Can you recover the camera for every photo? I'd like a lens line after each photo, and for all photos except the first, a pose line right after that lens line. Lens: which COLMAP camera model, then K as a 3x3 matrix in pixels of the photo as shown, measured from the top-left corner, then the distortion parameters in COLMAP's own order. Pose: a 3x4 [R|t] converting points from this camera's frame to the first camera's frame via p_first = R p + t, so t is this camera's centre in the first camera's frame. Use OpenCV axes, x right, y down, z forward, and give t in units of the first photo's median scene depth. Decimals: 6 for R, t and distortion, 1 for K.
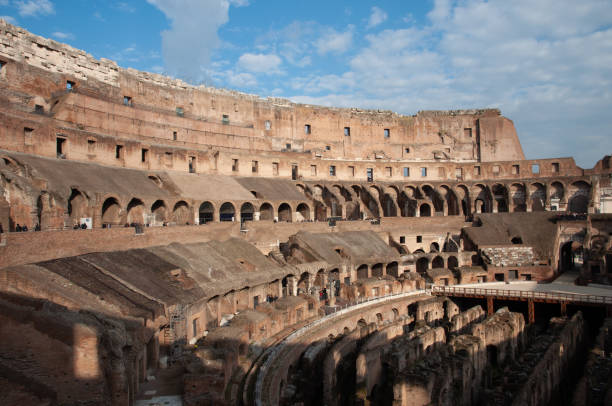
lens RADIAL K [[472.4, 0, 306.2], [0, 472.4, 205.0], [0, 0, 1]] dist [-0.060084, 0.026672]
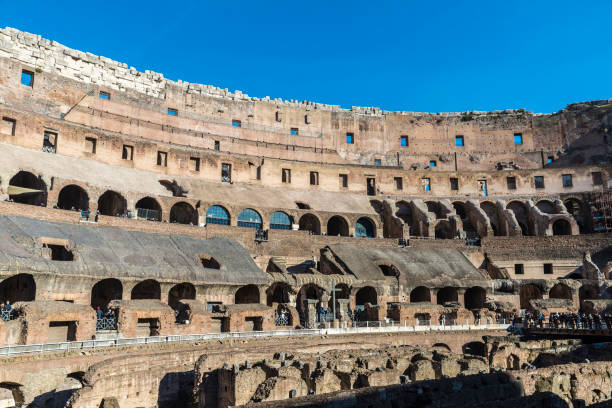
lens RADIAL K [[515.8, 0, 298.8], [0, 515.8, 204.1], [0, 0, 1]] dist [-0.030469, 0.013088]
pose [[0.917544, -0.058397, -0.393323, 0.209342], [-0.005984, 0.987017, -0.160503, 0.103197], [0.397589, 0.149622, 0.905282, 0.178623]]
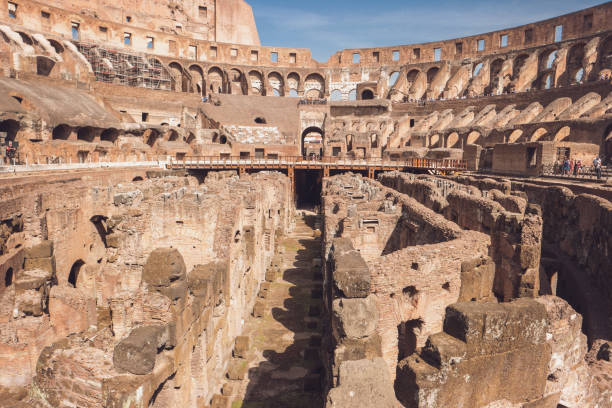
lens RADIAL K [[442.7, 0, 312.3], [0, 442.7, 206.6], [0, 0, 1]] dist [-0.066975, 0.045514]
pose [[0.816085, -0.033595, 0.576954, 0.040363], [-0.046701, 0.991211, 0.123774, 0.119482], [-0.576042, -0.127954, 0.807344, 0.230380]]
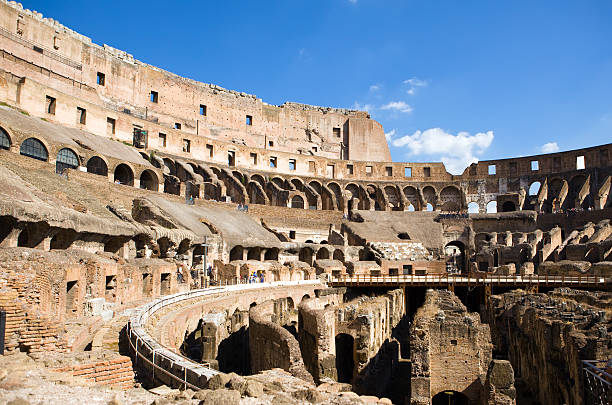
lens RADIAL K [[478.9, 0, 325.5], [0, 478.9, 219.0], [0, 0, 1]] dist [-0.092937, 0.064436]
pose [[0.915127, 0.064008, 0.398052, -0.040939], [-0.033782, 0.996019, -0.082498, 0.113098], [-0.401748, 0.062049, 0.913646, 0.218127]]
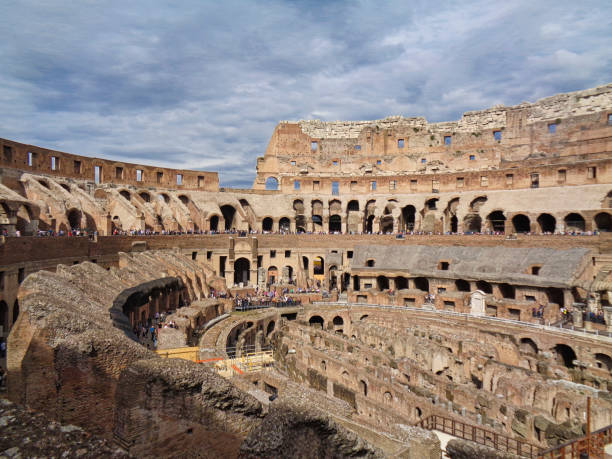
lens RADIAL K [[467.4, 0, 308.9], [0, 467.4, 230.9], [0, 0, 1]] dist [-0.013119, -0.000645]
pose [[-0.402163, 0.006495, -0.915545, 0.702735], [0.035209, 0.999345, -0.008376, 0.013987], [0.914891, -0.035604, -0.402128, 0.588282]]
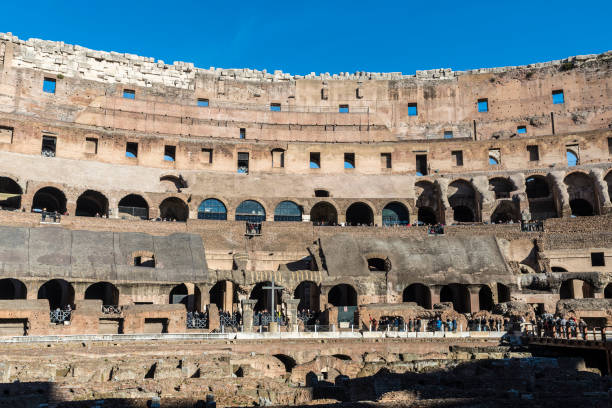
lens RADIAL K [[570.5, 0, 297.7], [0, 570.5, 203.9], [0, 0, 1]] dist [-0.007768, 0.000000]
pose [[0.738568, -0.103647, -0.666164, 0.382829], [0.003360, 0.988665, -0.150100, 0.106851], [0.674170, 0.108621, 0.730545, 0.319557]]
